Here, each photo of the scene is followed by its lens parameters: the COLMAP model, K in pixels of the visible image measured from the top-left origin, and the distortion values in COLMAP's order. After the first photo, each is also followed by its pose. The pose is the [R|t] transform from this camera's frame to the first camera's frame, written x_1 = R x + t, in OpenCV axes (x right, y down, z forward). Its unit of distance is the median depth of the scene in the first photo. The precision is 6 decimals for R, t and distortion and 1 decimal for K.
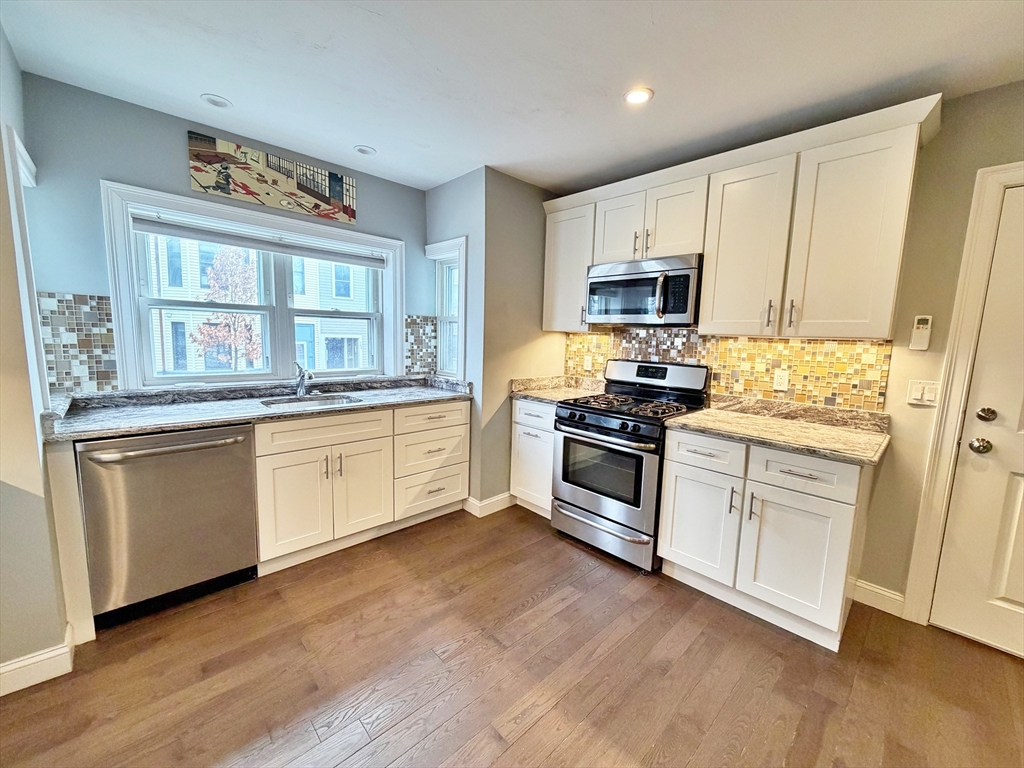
lens RADIAL K [[406.9, 0, 516.1], [0, 406.9, 384.1], [0, 0, 1]] dist [0.001336, -0.000618]
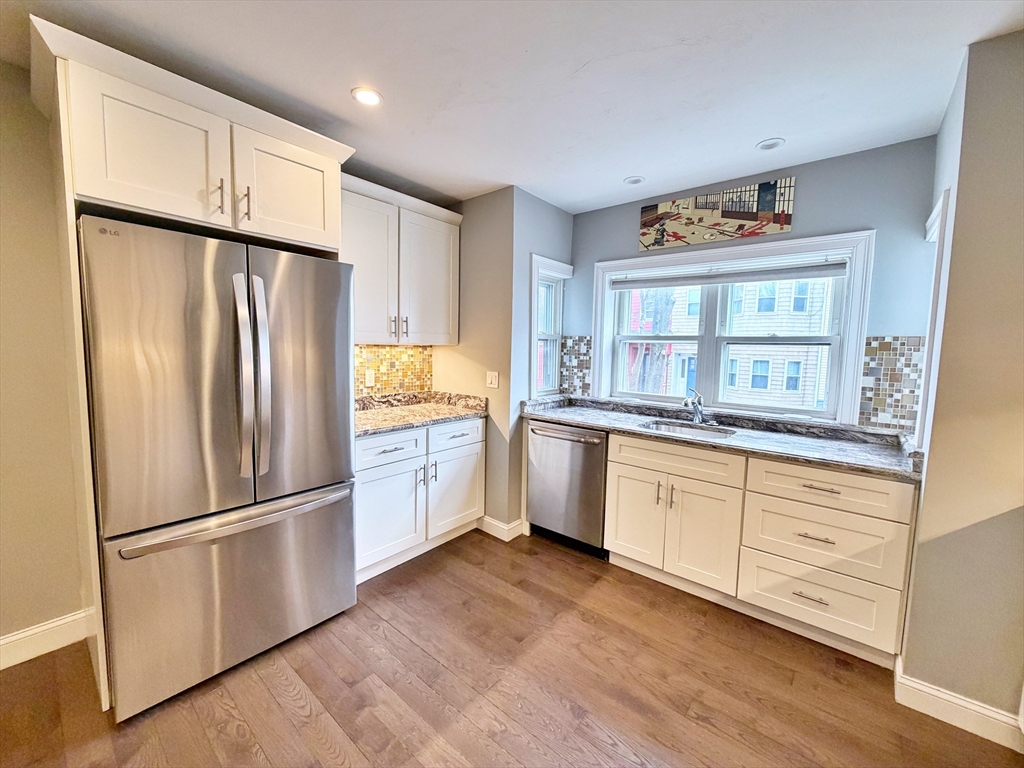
lens RADIAL K [[406.9, 0, 516.2], [0, 406.9, 383.3], [0, 0, 1]] dist [0.001336, -0.000618]
pose [[0.119806, 0.058832, -0.991053, 0.455836], [-0.139106, 0.989390, 0.041918, -0.054248], [0.983004, 0.132840, 0.126718, 0.477114]]
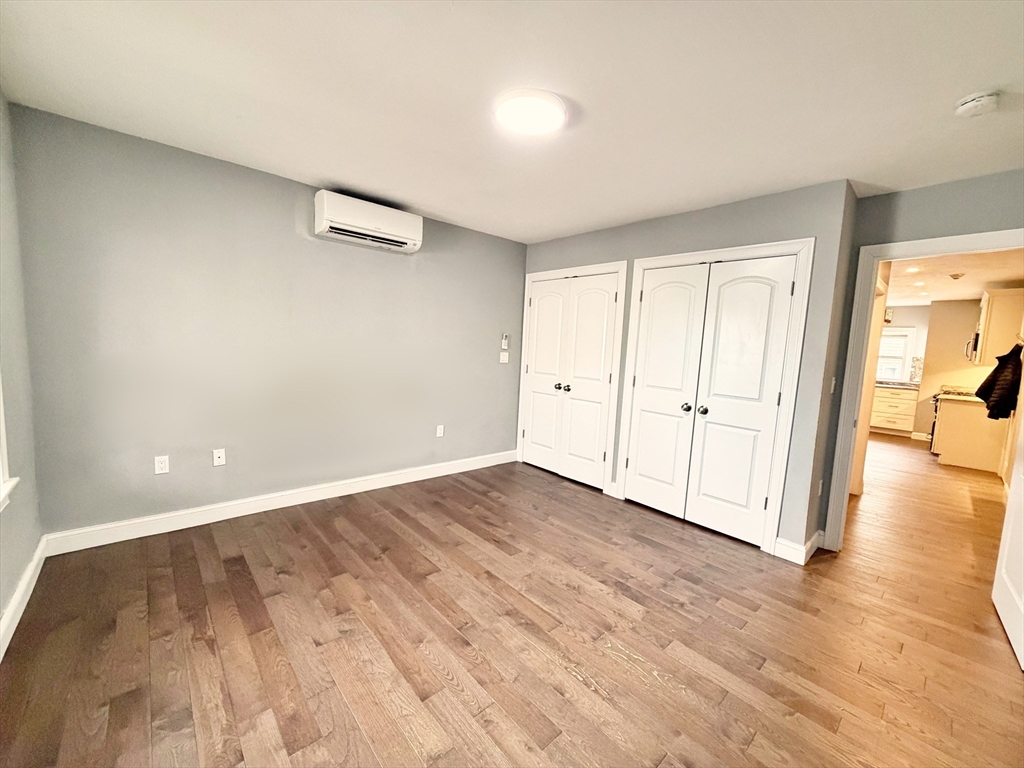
lens RADIAL K [[406.9, 0, 518.6], [0, 406.9, 382.6], [0, 0, 1]] dist [0.001336, -0.000618]
pose [[-0.019985, 0.071765, -0.997221, 3.040638], [-0.164811, 0.983539, 0.074083, 0.259930], [0.986123, 0.165834, -0.007828, -1.762957]]
